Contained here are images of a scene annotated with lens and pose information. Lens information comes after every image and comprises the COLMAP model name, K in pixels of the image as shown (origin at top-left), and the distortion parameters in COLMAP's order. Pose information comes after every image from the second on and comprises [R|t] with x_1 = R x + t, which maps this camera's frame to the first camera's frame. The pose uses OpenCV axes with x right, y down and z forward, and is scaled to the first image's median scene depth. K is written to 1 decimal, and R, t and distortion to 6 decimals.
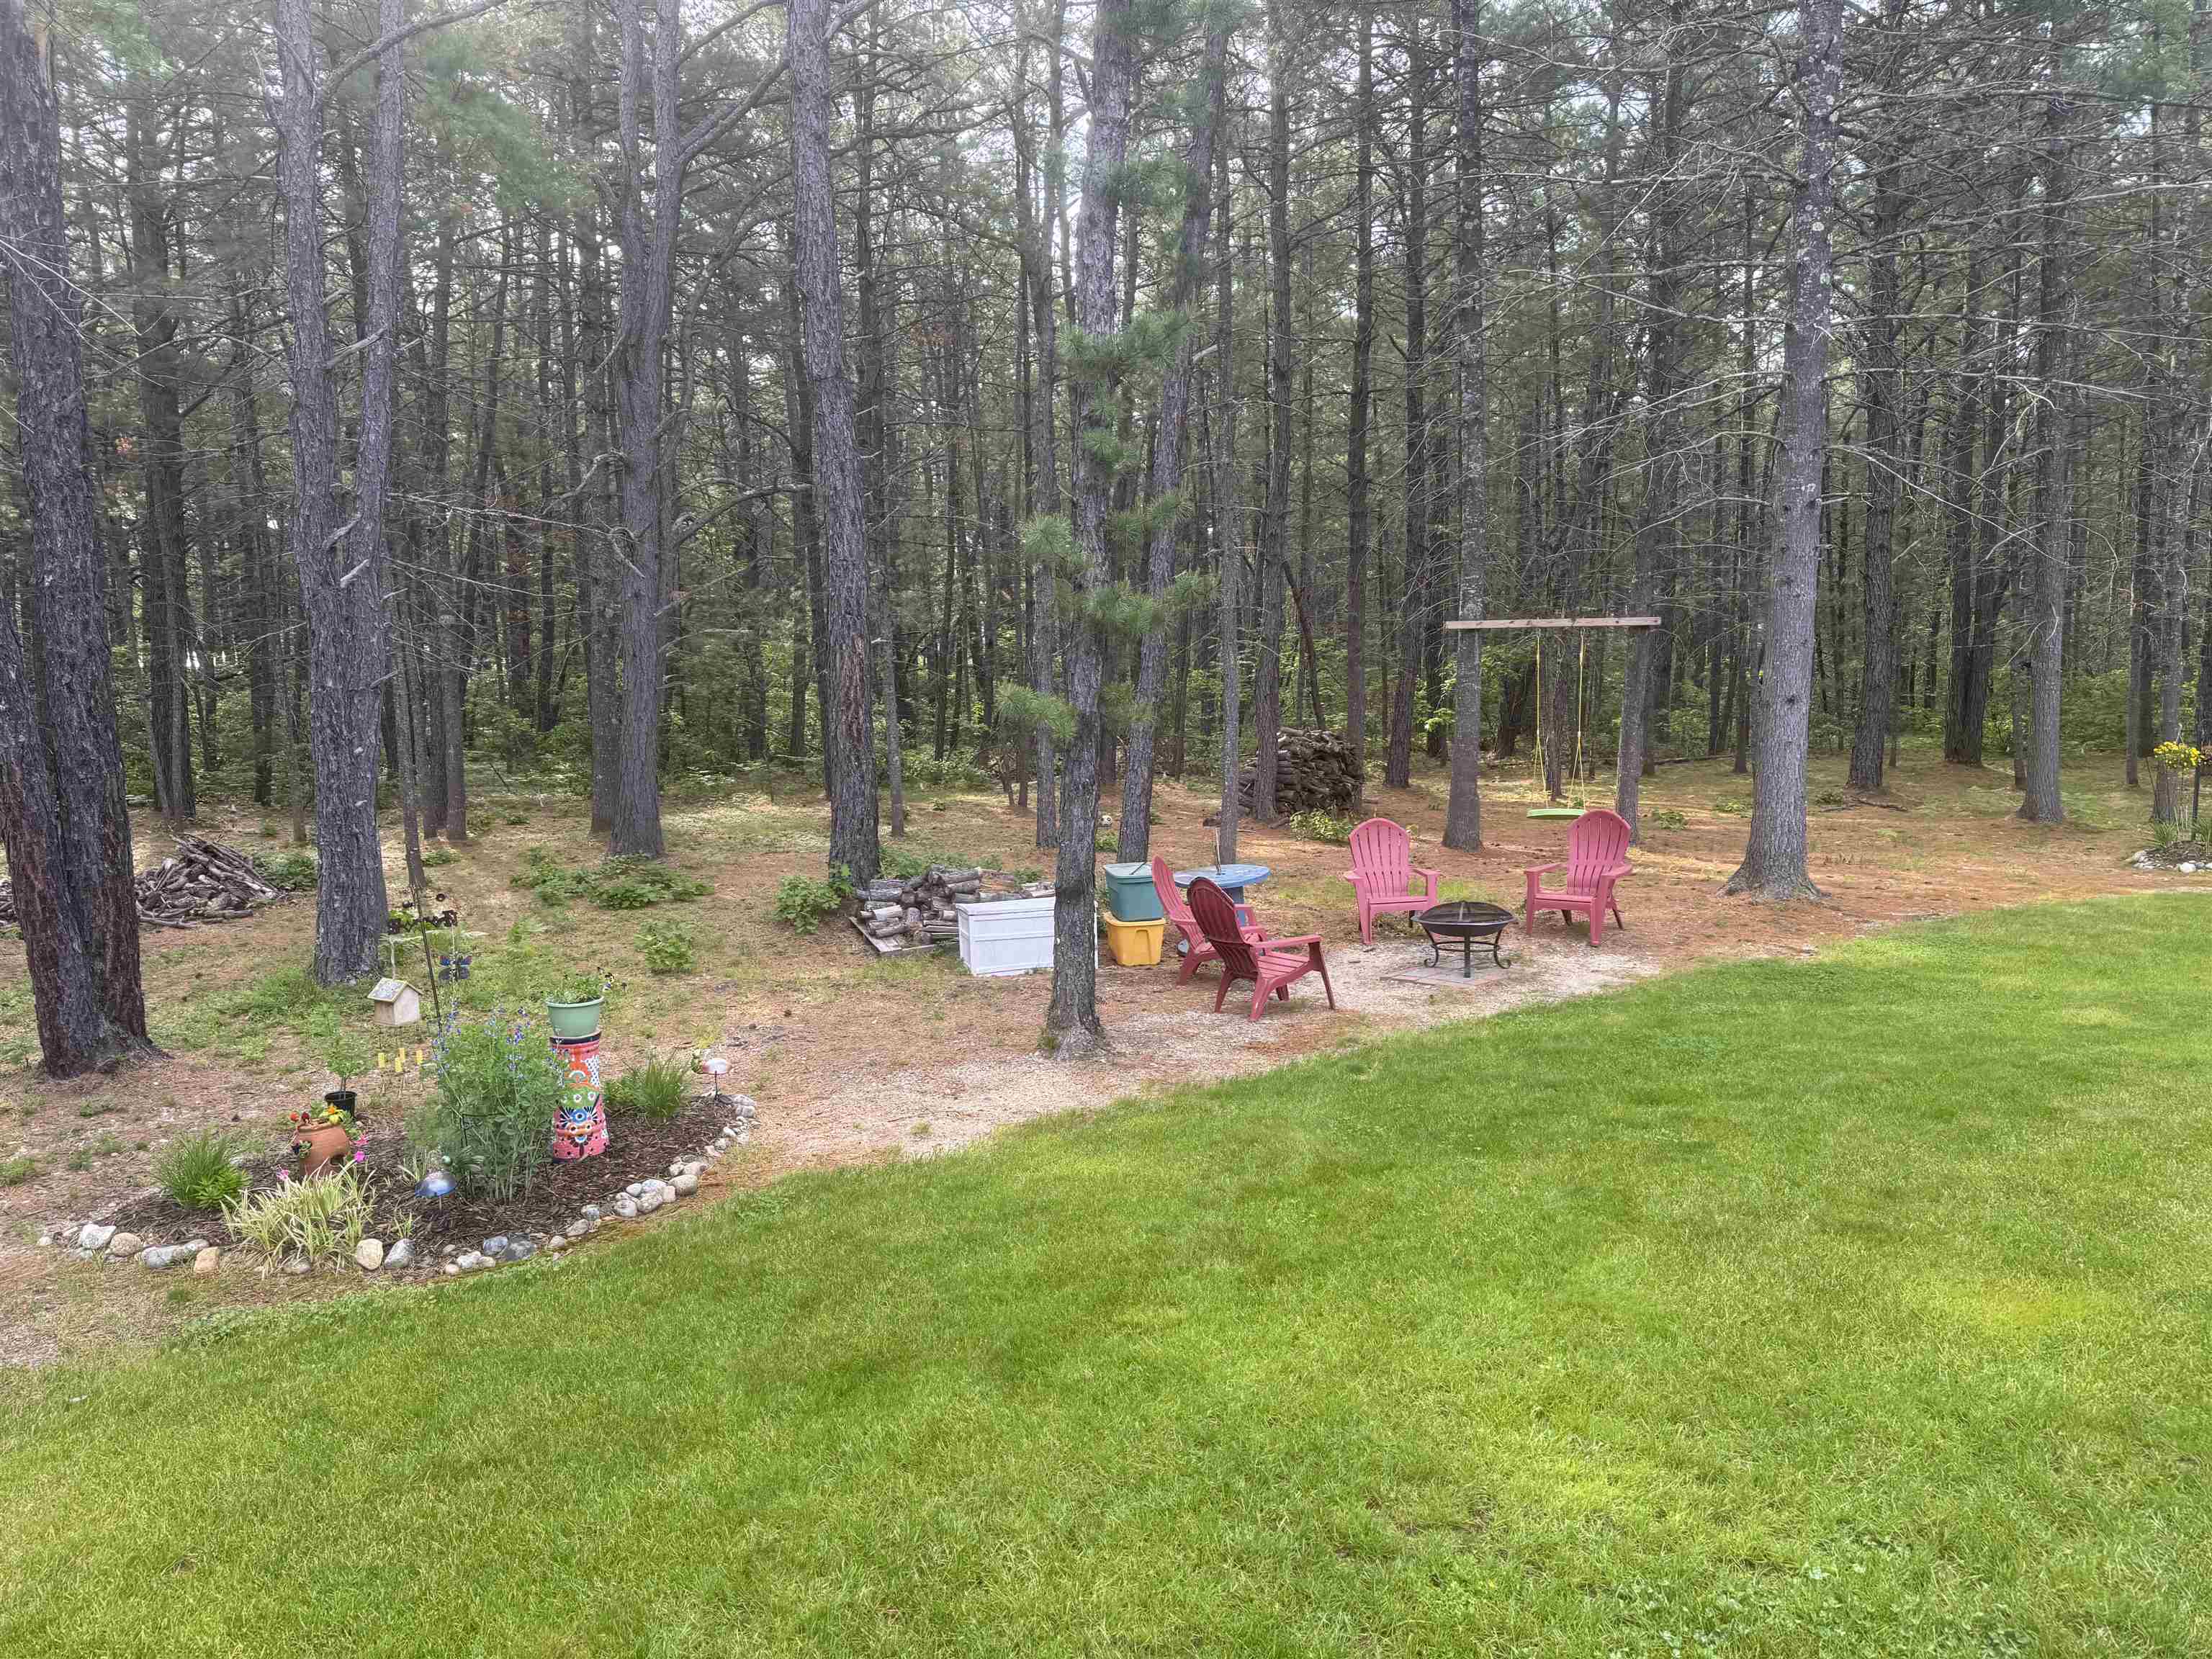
lens RADIAL K [[1535.4, 0, 1093.8], [0, 1535.4, 830.3], [0, 0, 1]] dist [0.019127, -0.018112]
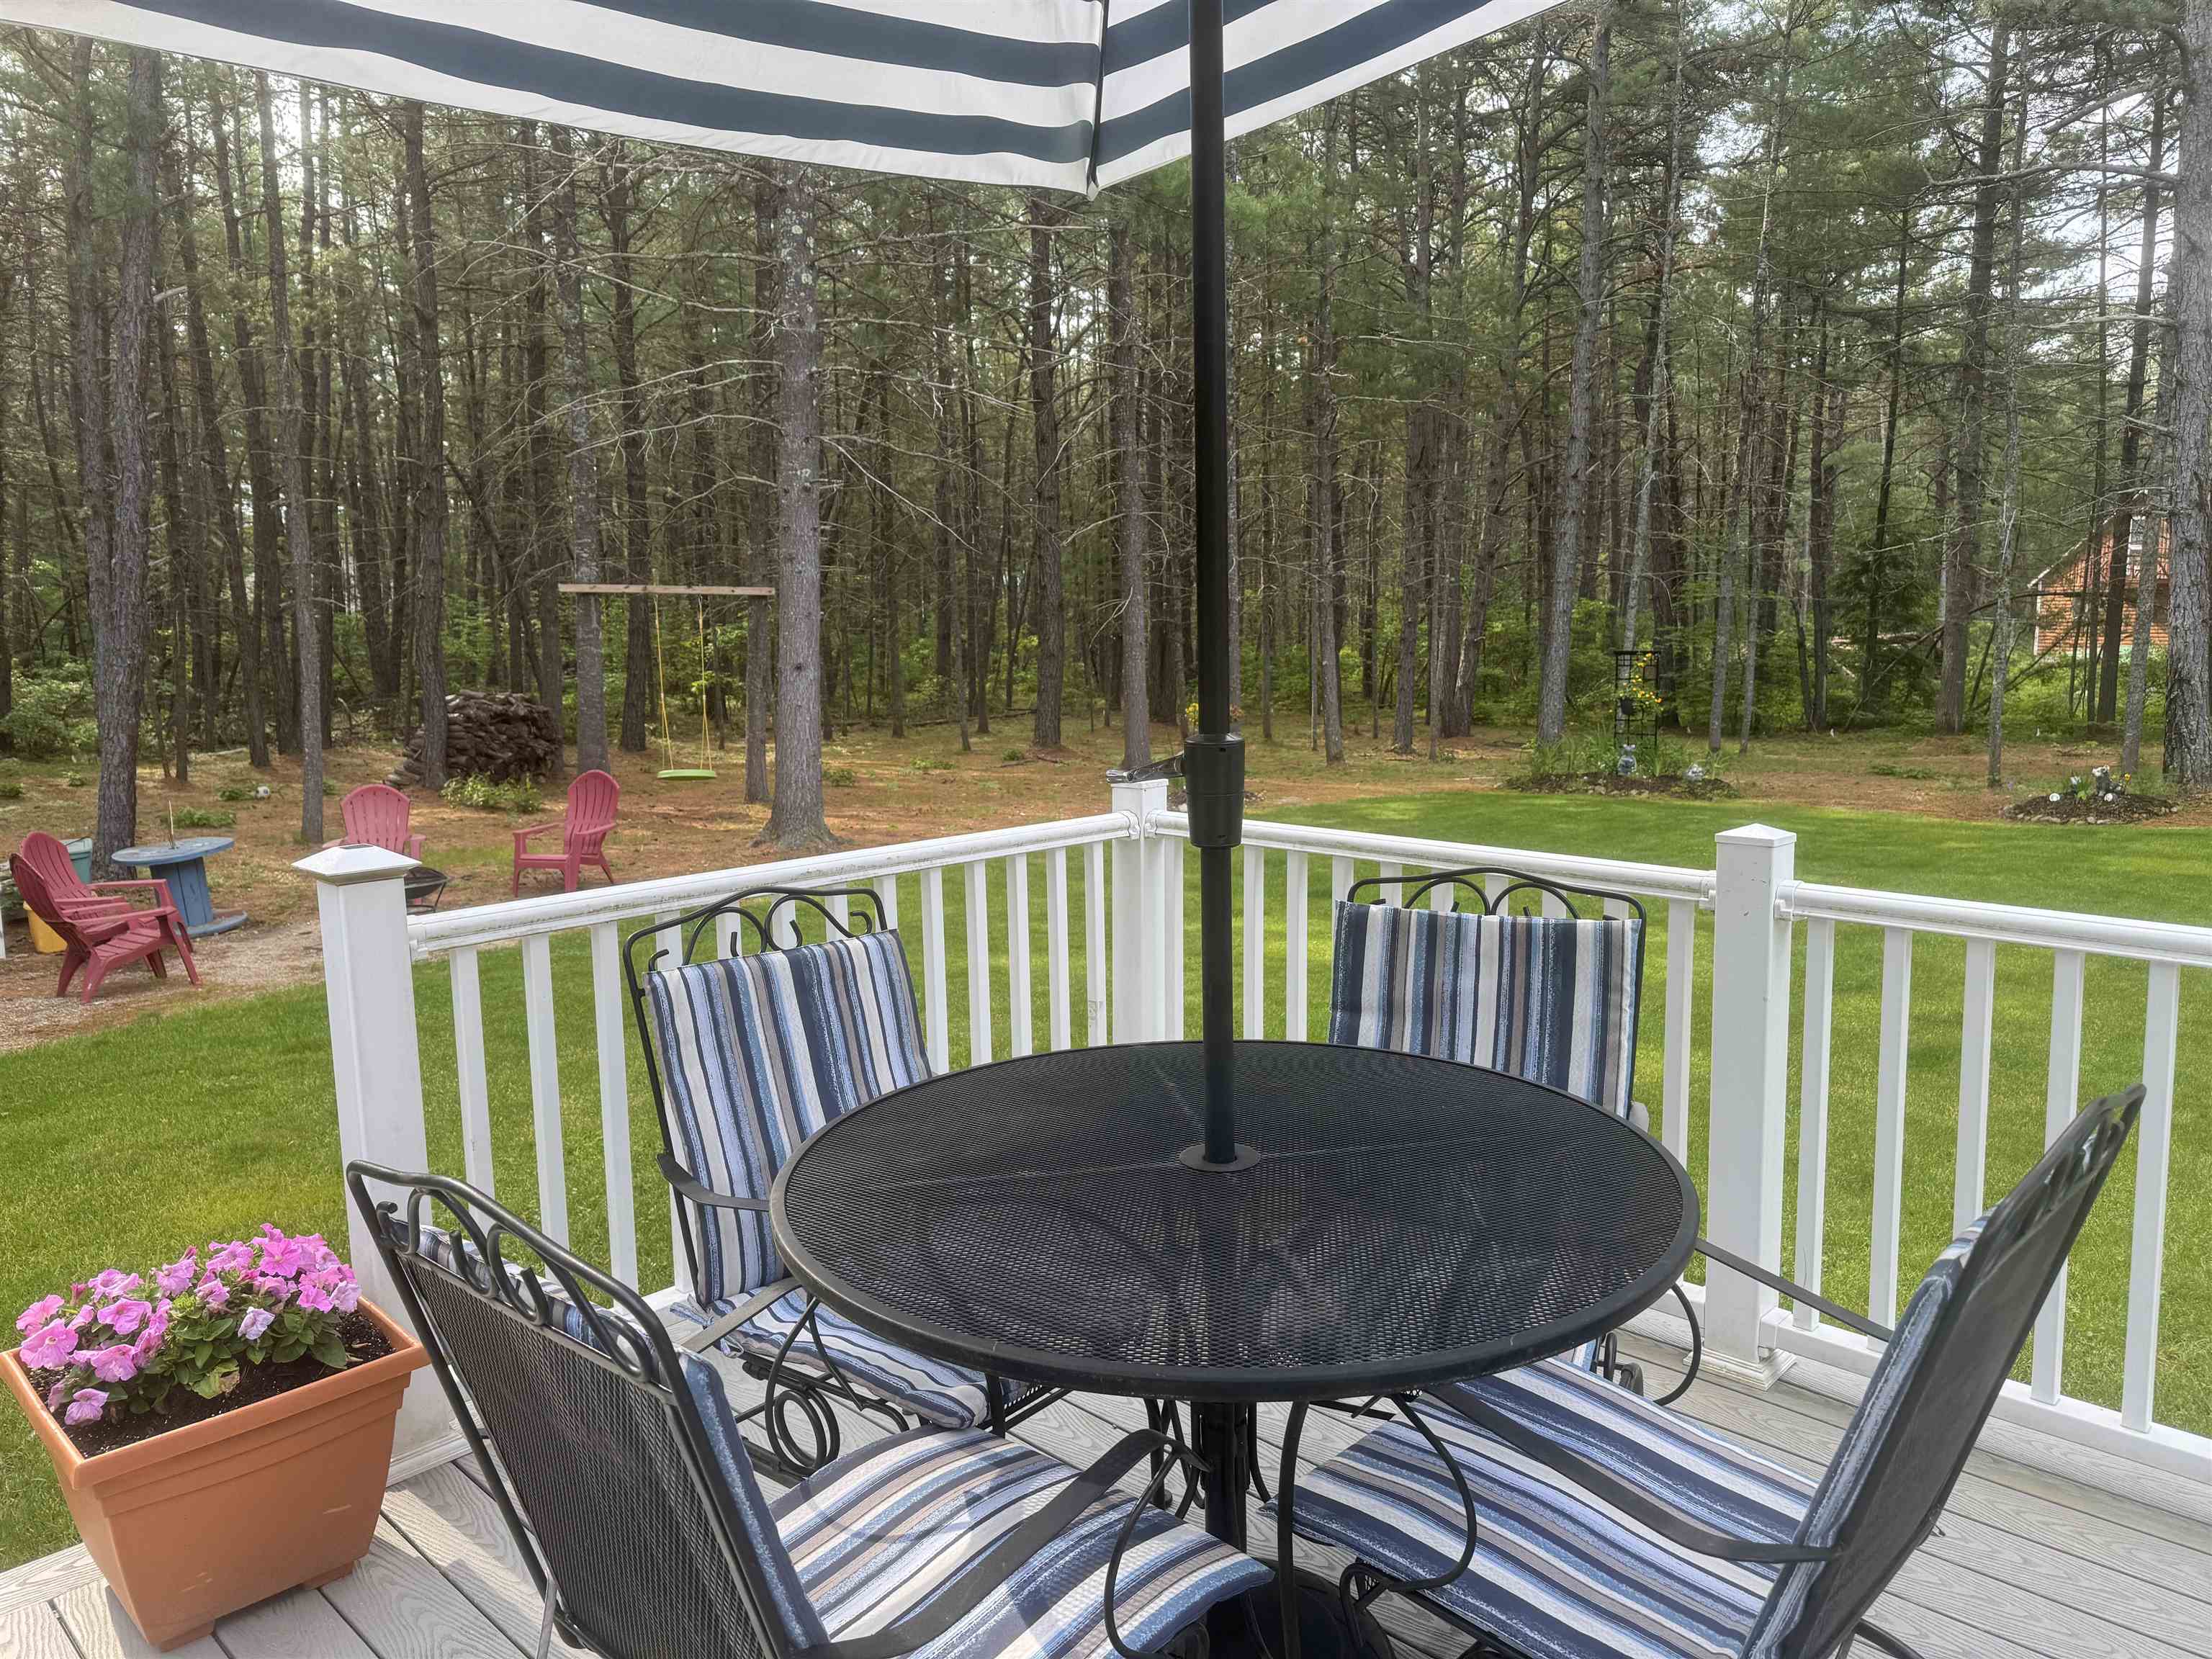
lens RADIAL K [[1562.9, 0, 1106.4], [0, 1562.9, 790.8], [0, 0, 1]] dist [0.025850, -0.001571]
pose [[0.934213, -0.028808, 0.355550, 0.264402], [0.028658, 0.999573, 0.005691, 0.003276], [-0.355562, 0.004873, 0.934640, -0.106239]]
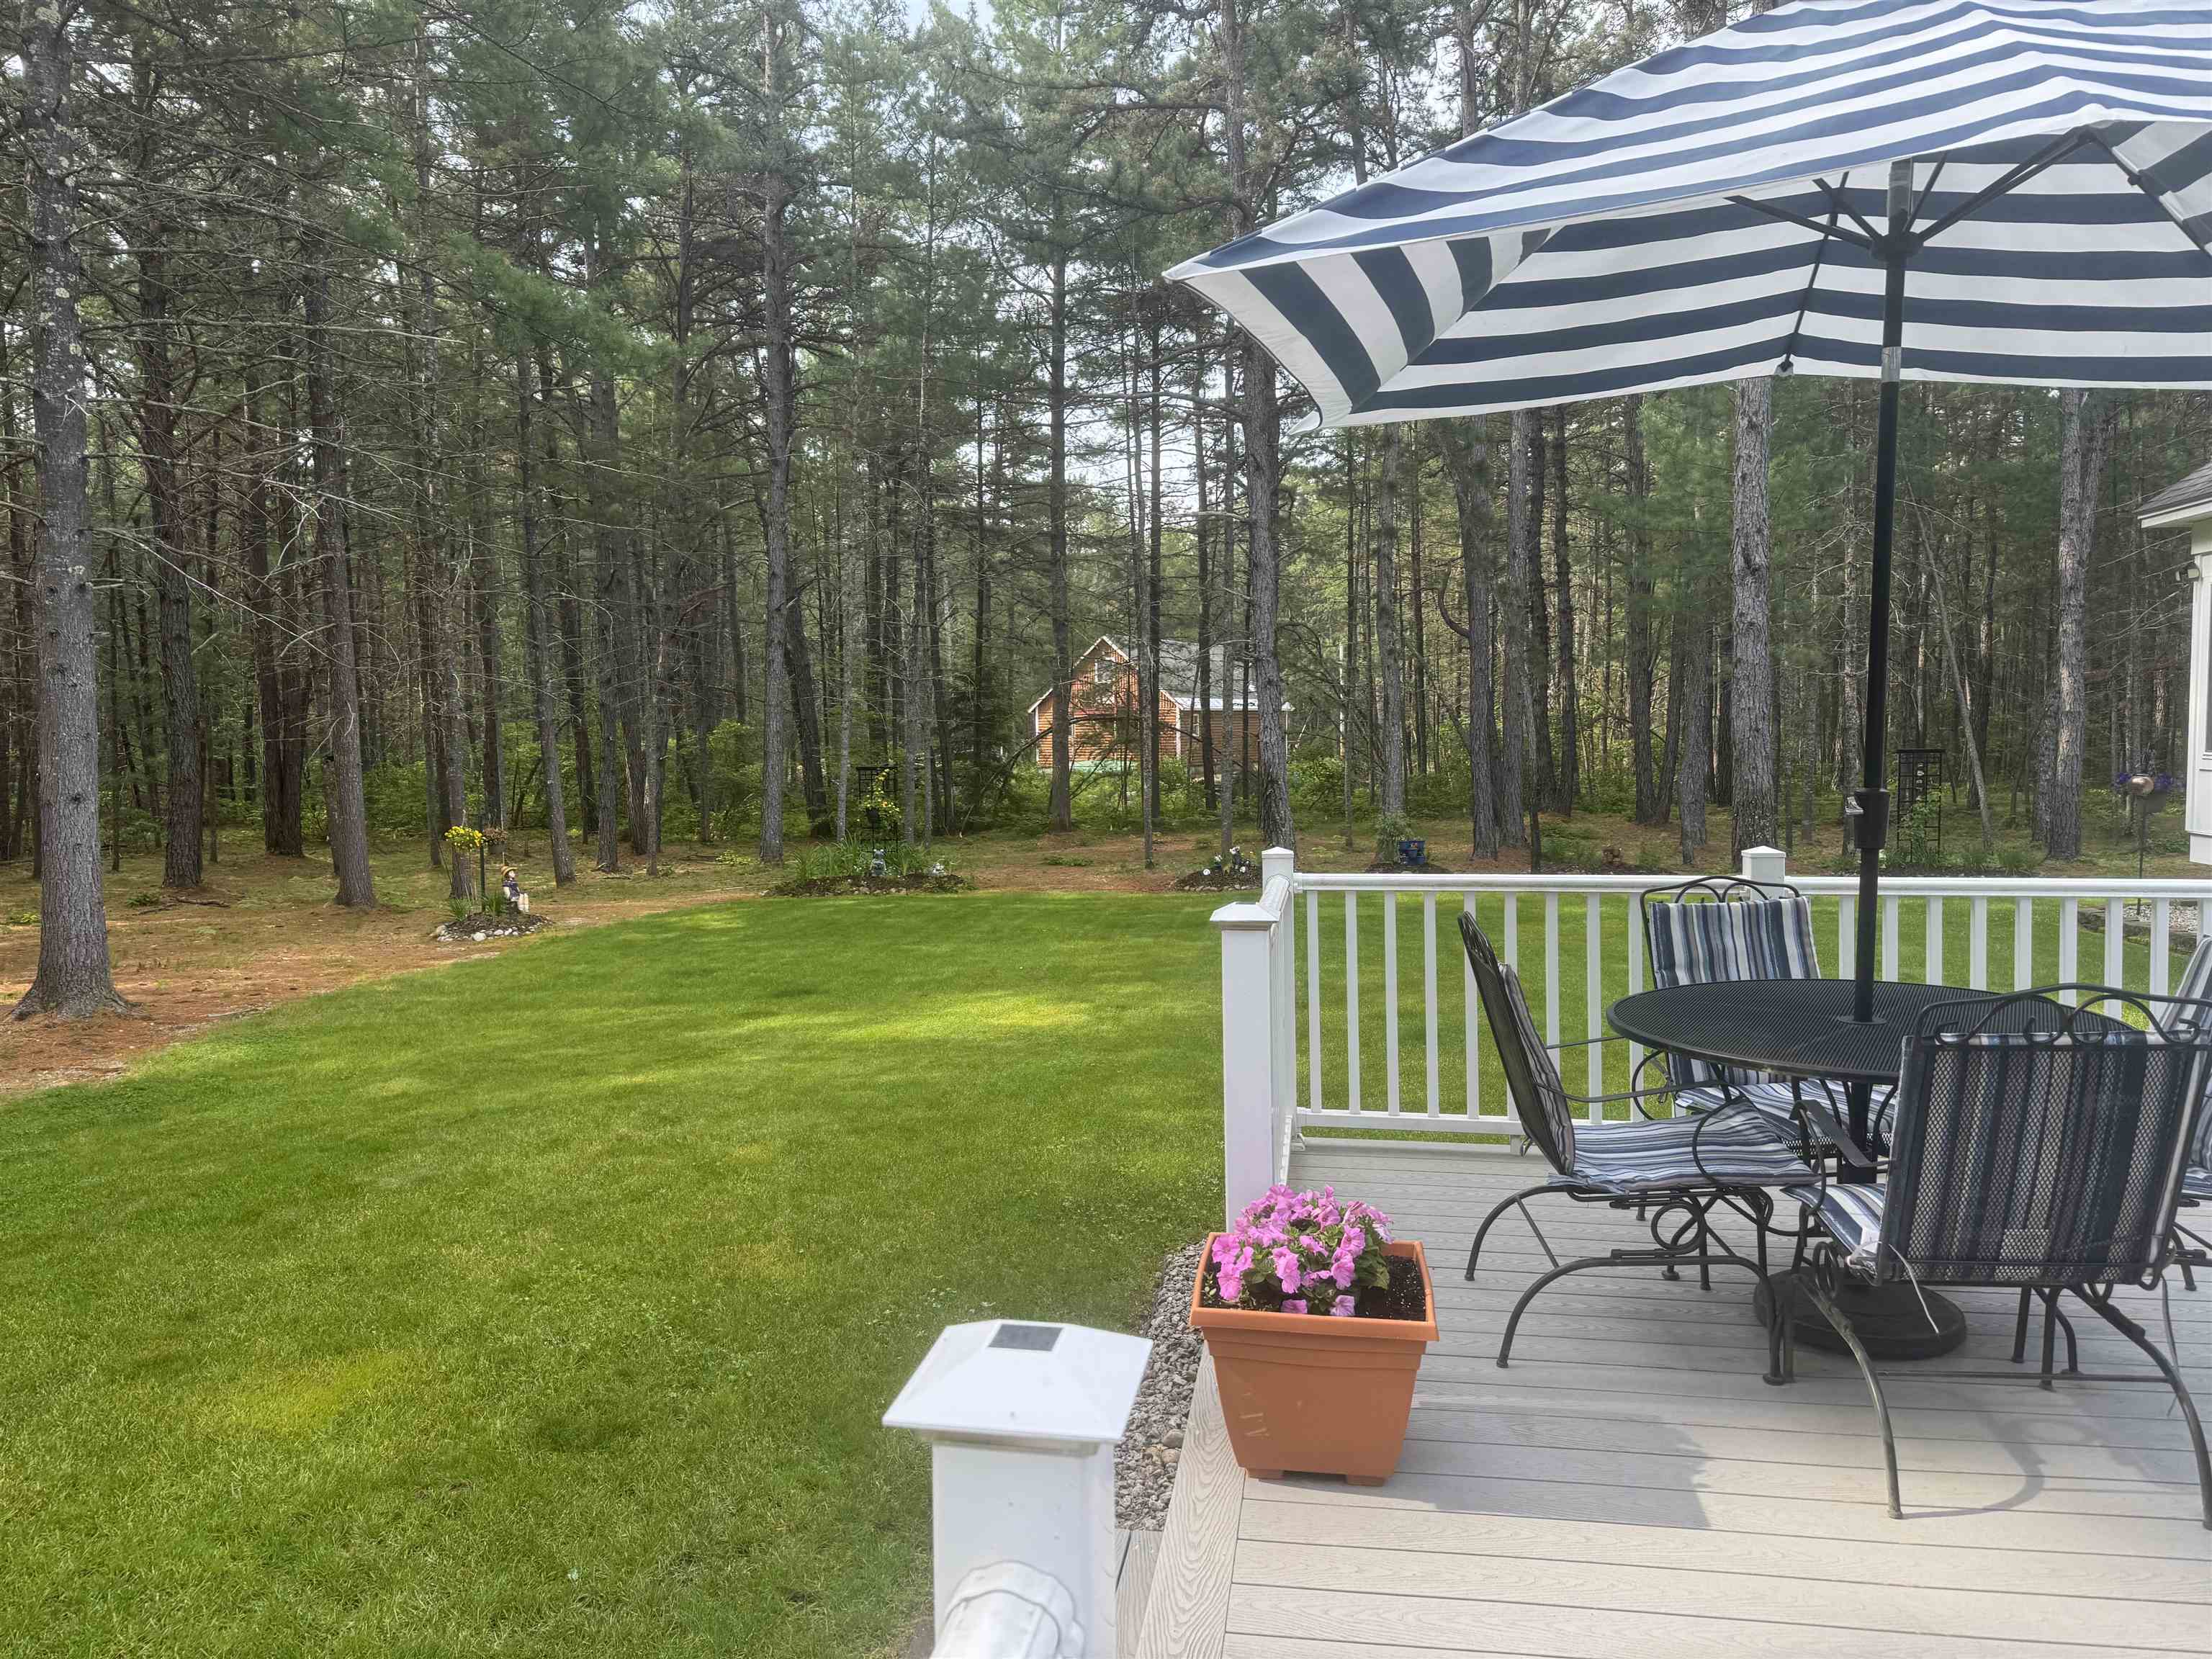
lens RADIAL K [[1535.4, 0, 1093.8], [0, 1535.4, 830.3], [0, 0, 1]] dist [0.019127, -0.018112]
pose [[0.564464, -0.044367, 0.824264, 0.037291], [0.090736, 0.995838, -0.008535, -0.002964], [-0.820455, 0.079608, 0.566141, -0.014127]]
